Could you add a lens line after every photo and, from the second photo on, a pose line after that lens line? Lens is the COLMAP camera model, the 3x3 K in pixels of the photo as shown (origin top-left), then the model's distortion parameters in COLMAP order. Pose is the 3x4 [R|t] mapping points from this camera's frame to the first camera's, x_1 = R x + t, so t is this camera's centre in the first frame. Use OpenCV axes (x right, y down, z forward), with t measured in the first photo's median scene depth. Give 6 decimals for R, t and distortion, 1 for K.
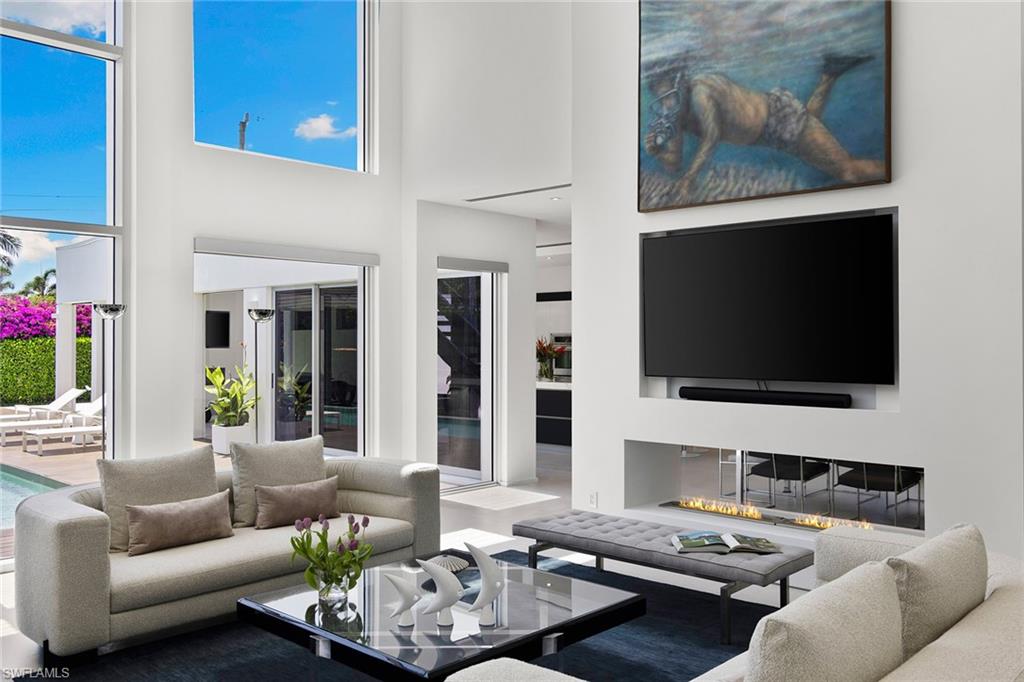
lens RADIAL K [[866.2, 0, 512.0], [0, 866.2, 341.0], [0, 0, 1]] dist [0.012366, 0.005562]
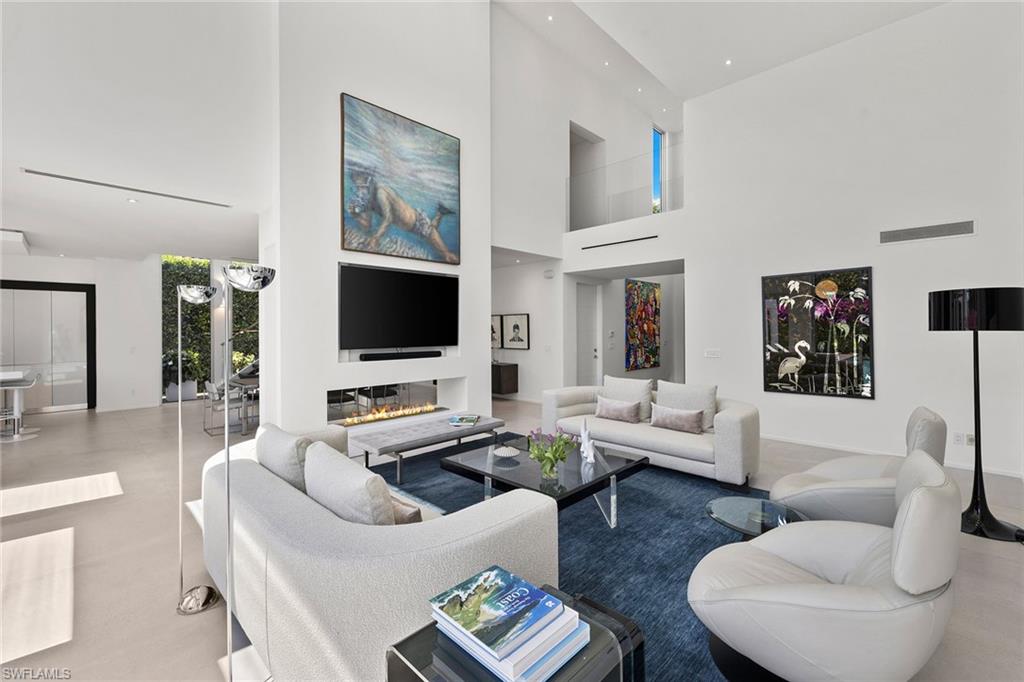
lens RADIAL K [[430.4, 0, 512.0], [0, 430.4, 341.0], [0, 0, 1]] dist [-0.000917, -0.000061]
pose [[0.021306, -0.023227, 0.999503, -0.696637], [0.006128, 0.999714, 0.023101, 0.008009], [-0.999754, 0.005633, 0.021443, 0.701036]]
